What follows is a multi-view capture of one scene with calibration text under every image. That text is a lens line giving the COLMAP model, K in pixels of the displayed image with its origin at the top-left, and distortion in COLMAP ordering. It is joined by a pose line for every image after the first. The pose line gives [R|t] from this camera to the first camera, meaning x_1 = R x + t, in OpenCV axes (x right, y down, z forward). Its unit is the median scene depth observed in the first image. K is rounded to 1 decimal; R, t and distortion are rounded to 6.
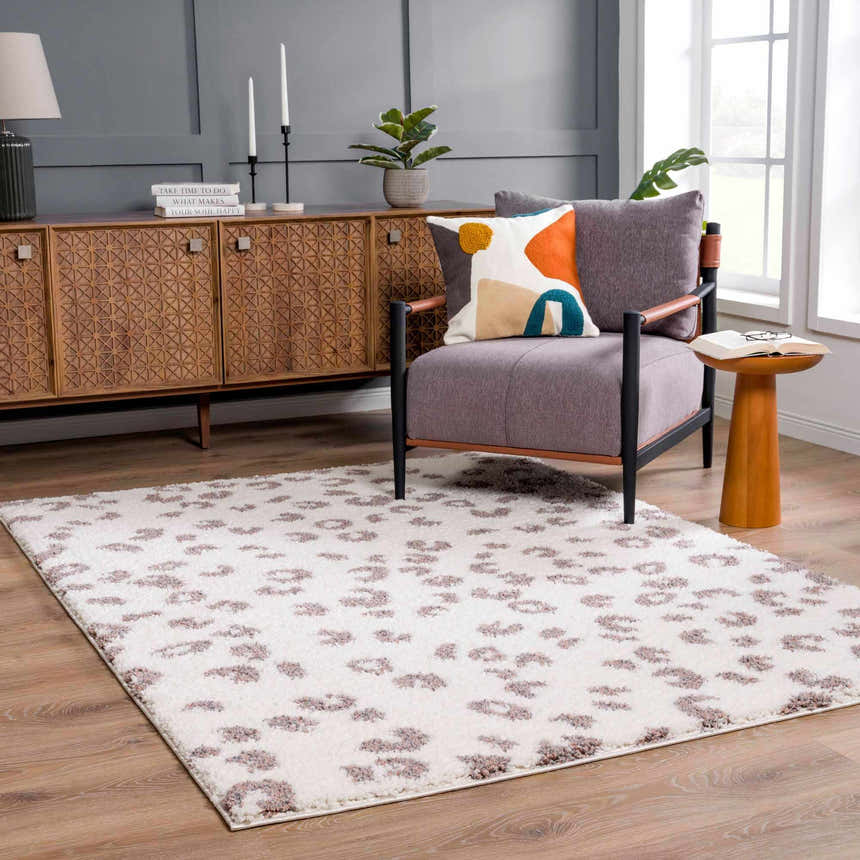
lens RADIAL K [[1458.4, 0, 430.3], [0, 1458.4, 429.3], [0, 0, 1]] dist [-0.002997, 0.000000]
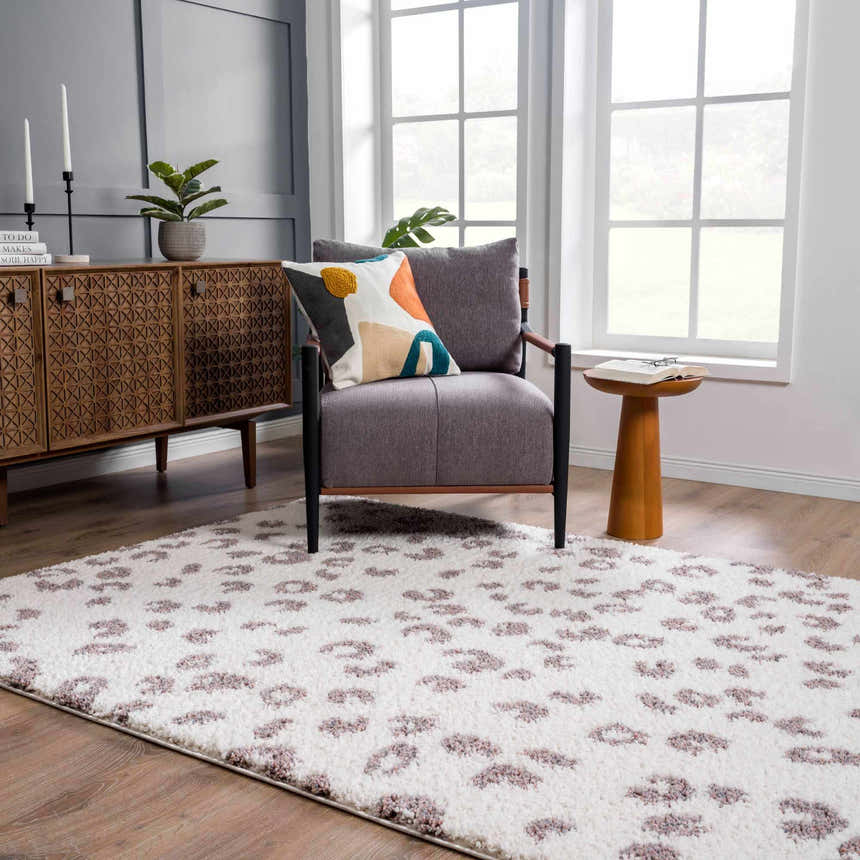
lens RADIAL K [[1158.0, 0, 412.6], [0, 1158.0, 425.2], [0, 0, 1]] dist [-0.006056, 0.000000]
pose [[0.875341, -0.066552, 0.478905, -0.361431], [0.087696, 0.995907, -0.021894, -0.014495], [-0.475487, 0.061163, 0.877594, 0.337253]]
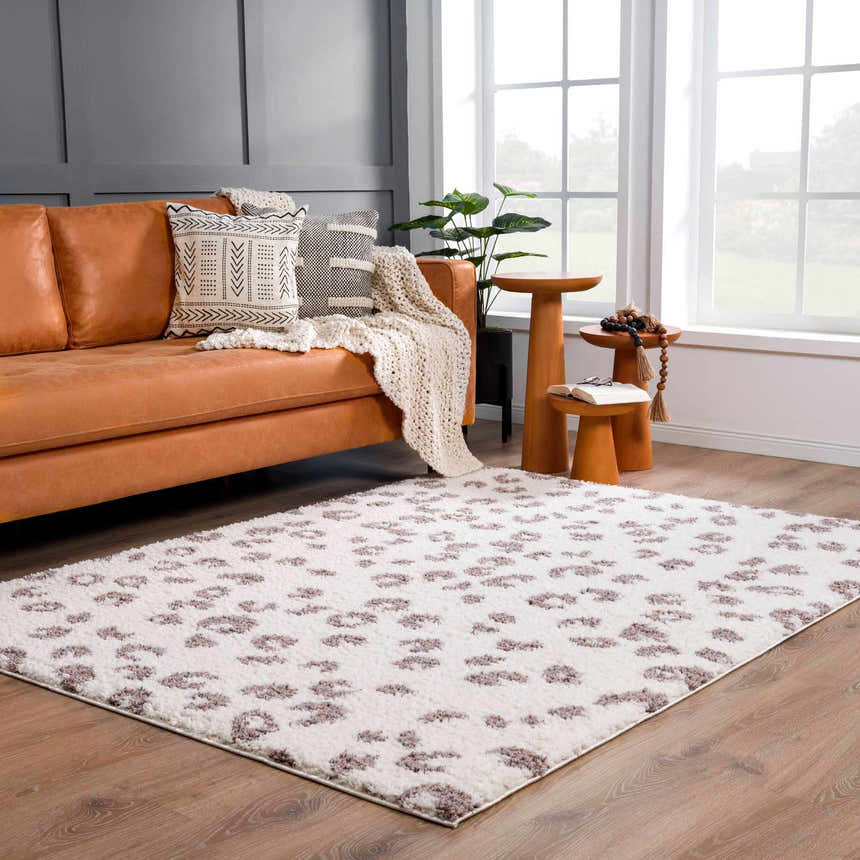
lens RADIAL K [[1458.4, 0, 430.5], [0, 1458.4, 430.1], [0, 0, 1]] dist [-0.002997, 0.000000]
pose [[-0.443357, -0.137242, 0.885776, -0.829903], [0.186571, 0.952435, 0.240954, -0.233637], [-0.876713, 0.272089, -0.396663, 1.319194]]
